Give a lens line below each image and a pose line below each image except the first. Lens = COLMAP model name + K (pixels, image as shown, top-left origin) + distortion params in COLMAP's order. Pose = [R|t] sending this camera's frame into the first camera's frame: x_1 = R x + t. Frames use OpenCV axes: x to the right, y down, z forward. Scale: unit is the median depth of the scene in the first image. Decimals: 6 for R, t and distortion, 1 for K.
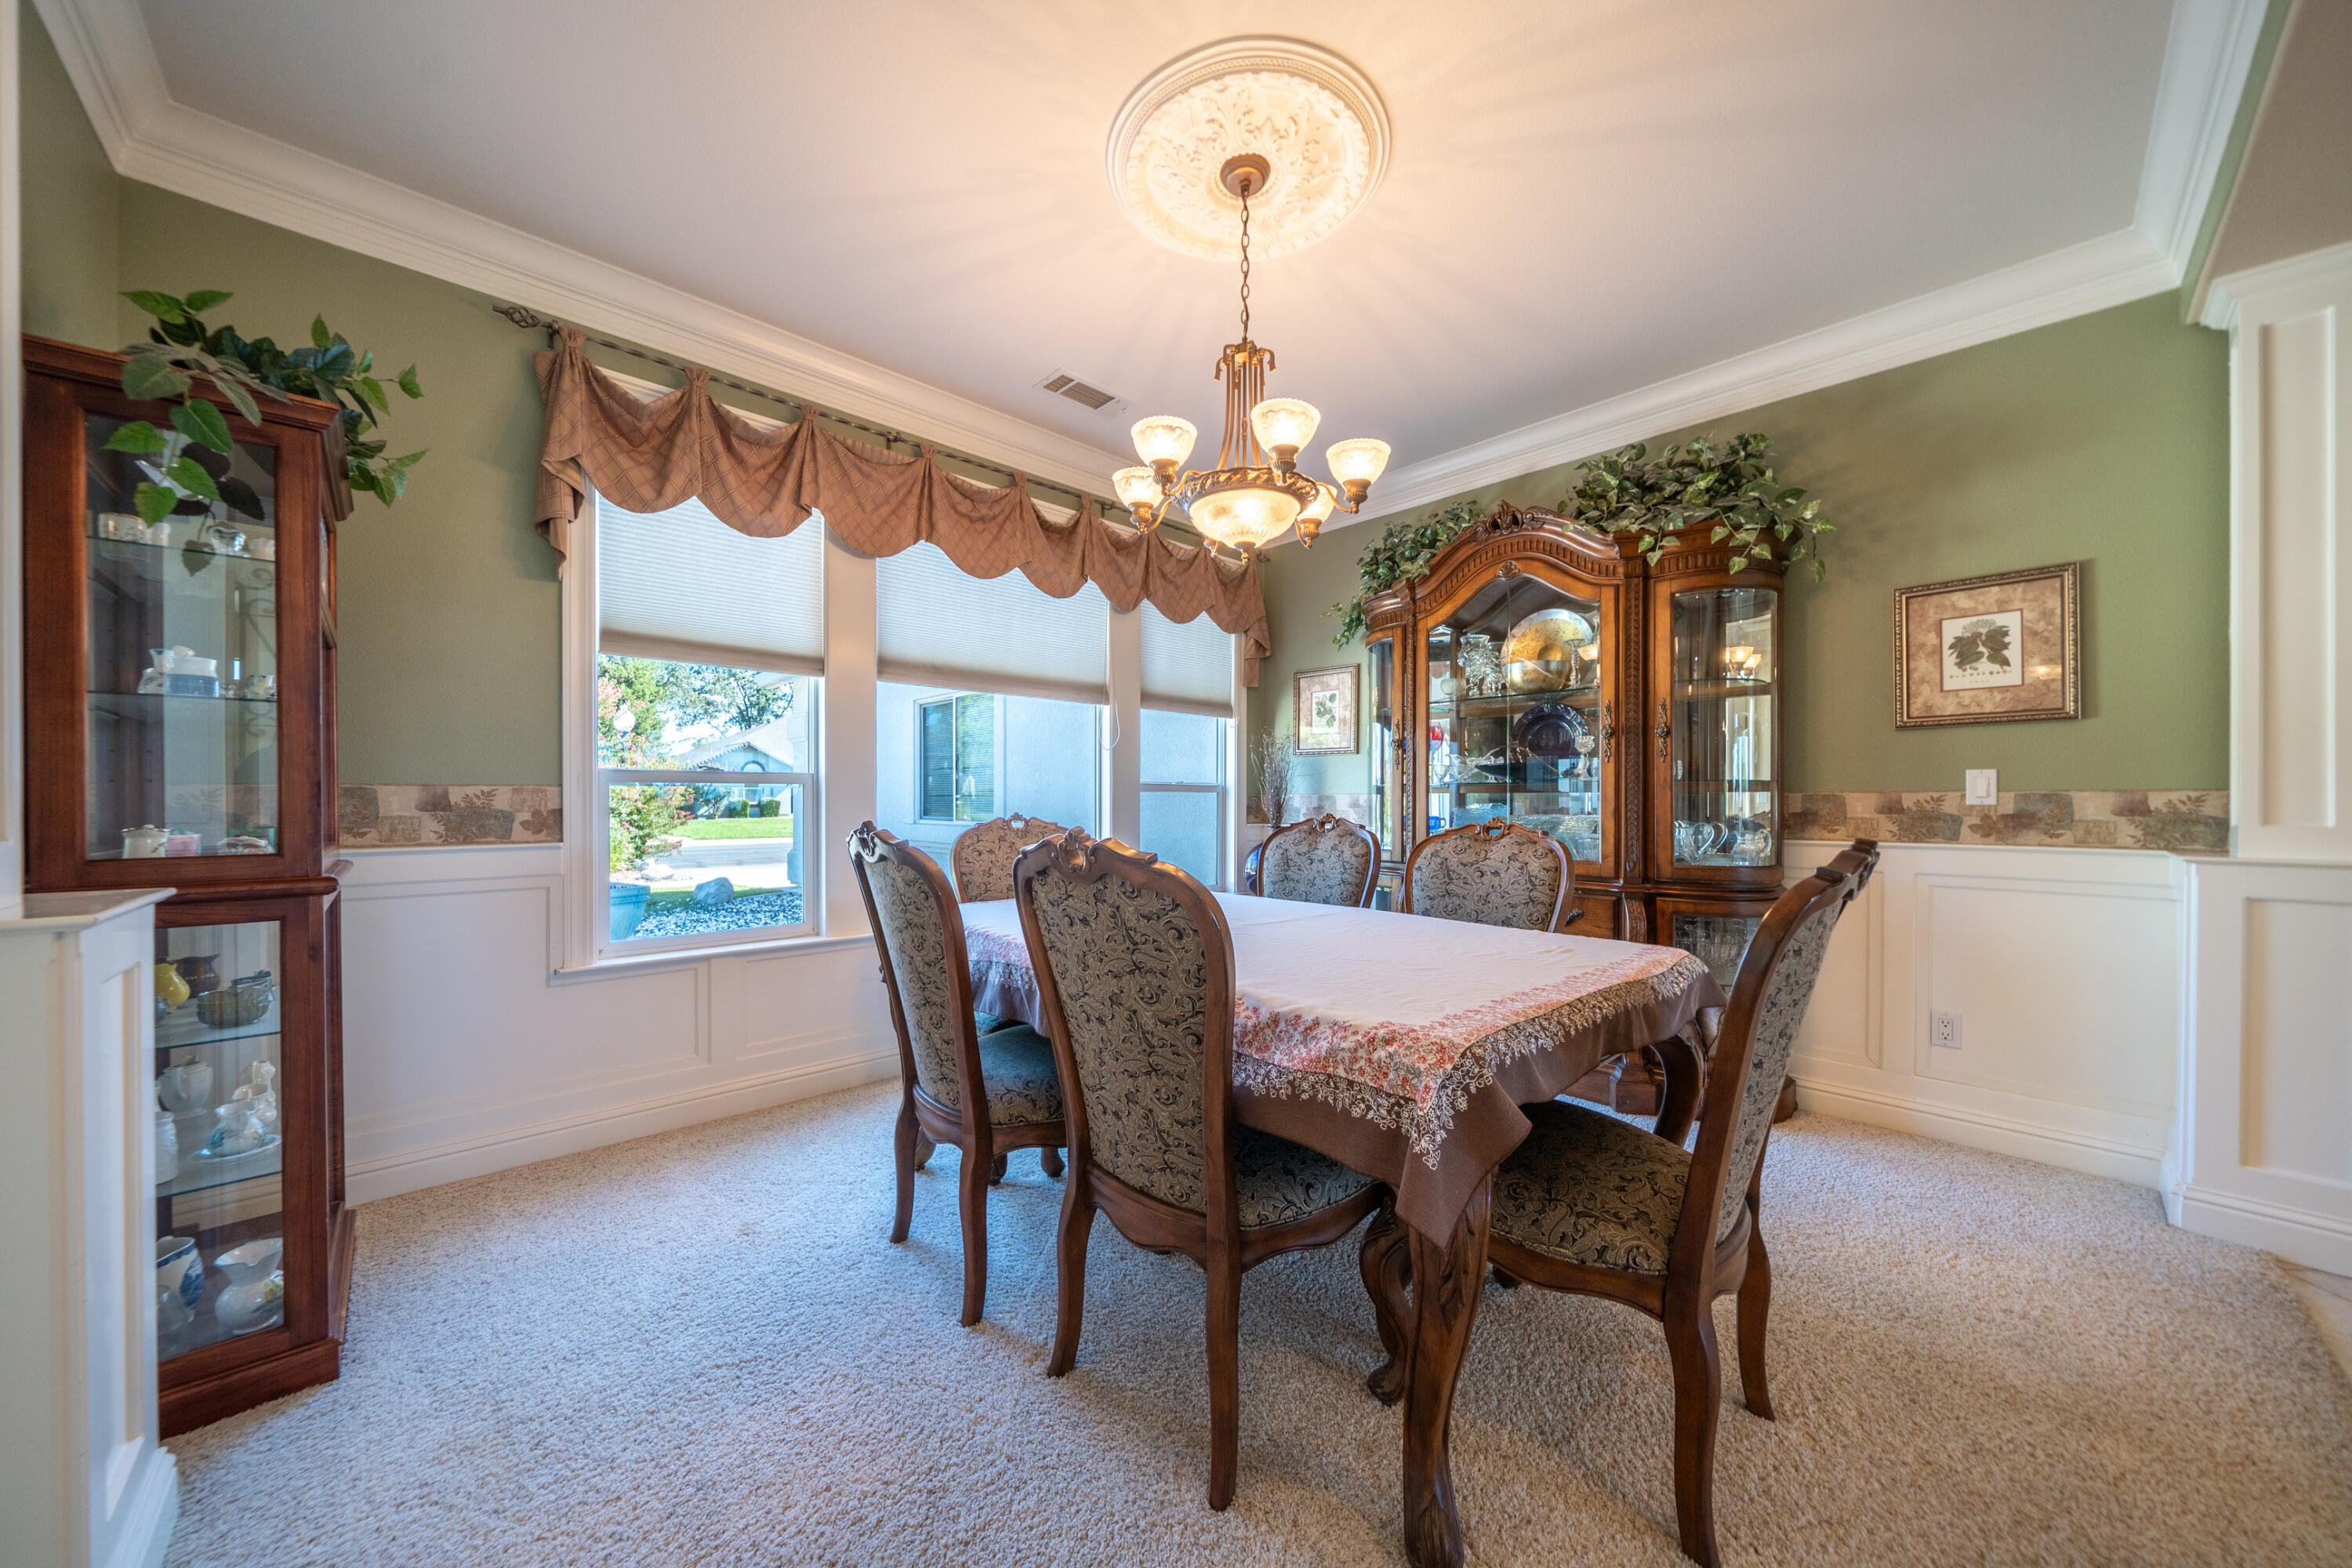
lens RADIAL K [[811.9, 0, 1192.7], [0, 811.9, 804.9], [0, 0, 1]] dist [-0.006171, 0.000591]
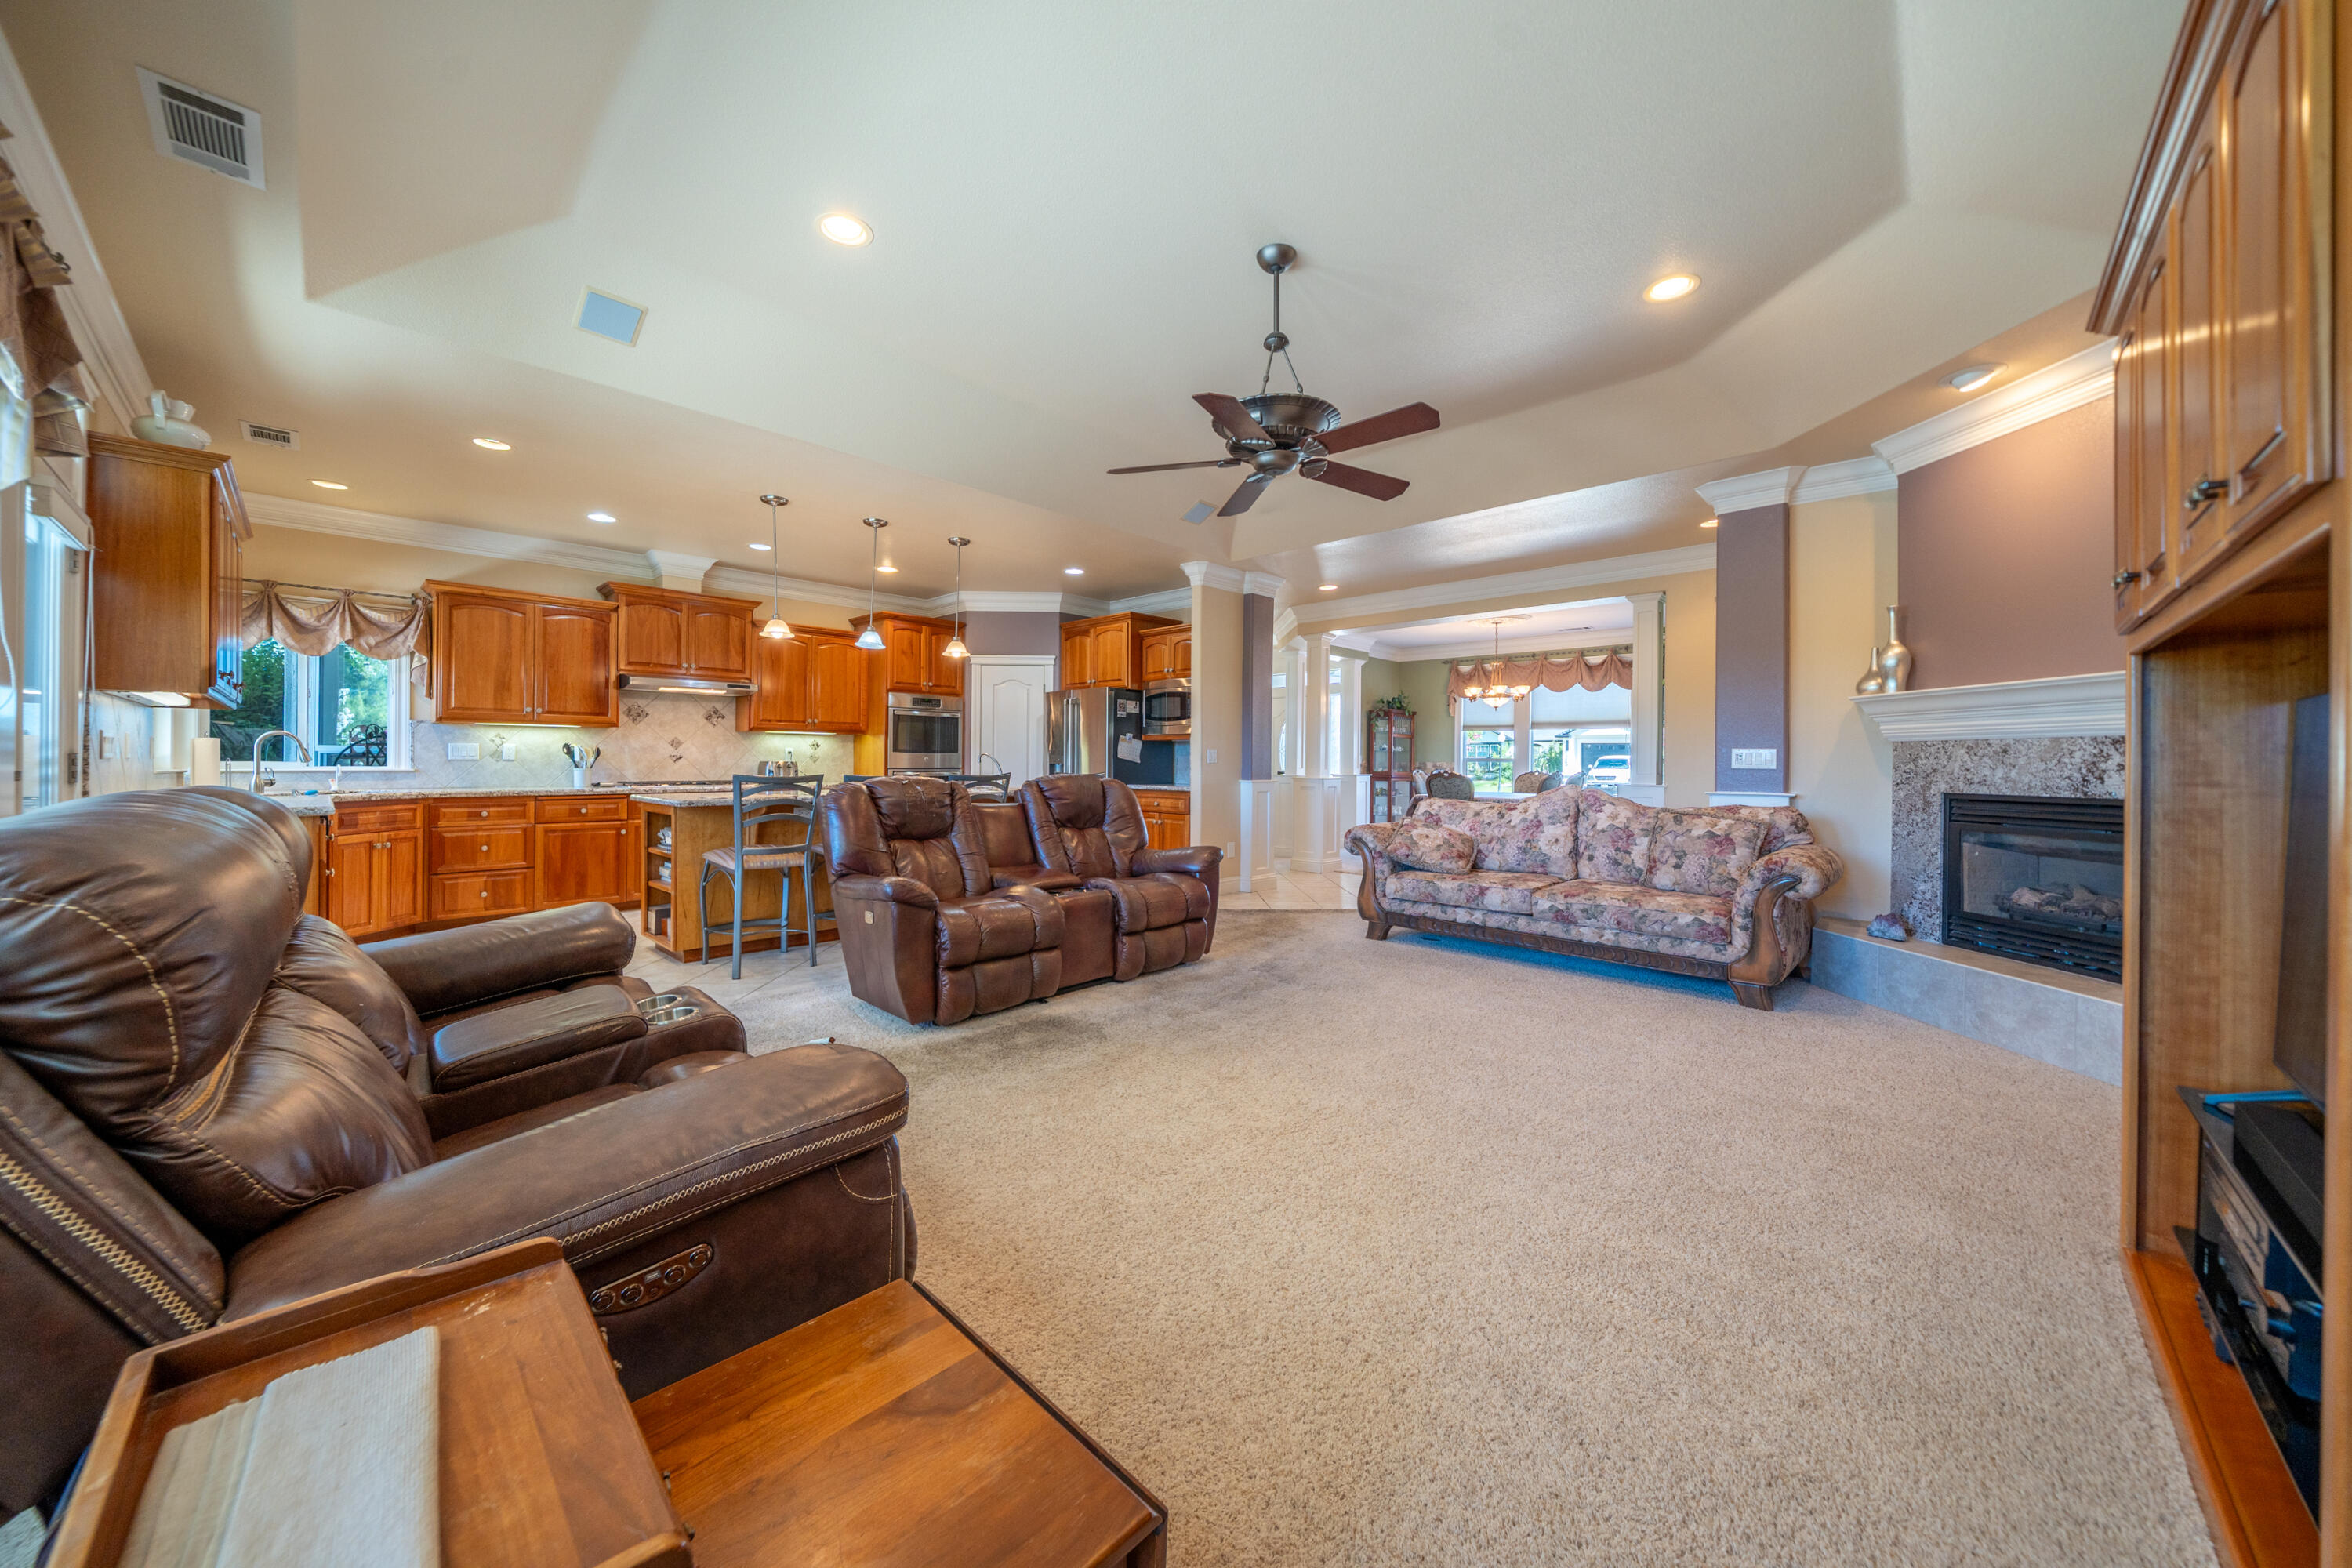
lens RADIAL K [[811.9, 0, 1160.8], [0, 811.9, 762.8], [0, 0, 1]] dist [-0.006171, 0.000591]
pose [[0.044973, 0.000998, -0.998988, 2.663643], [-0.022405, 0.999749, -0.000010, 0.015729], [0.998737, 0.022383, 0.044984, -0.603179]]
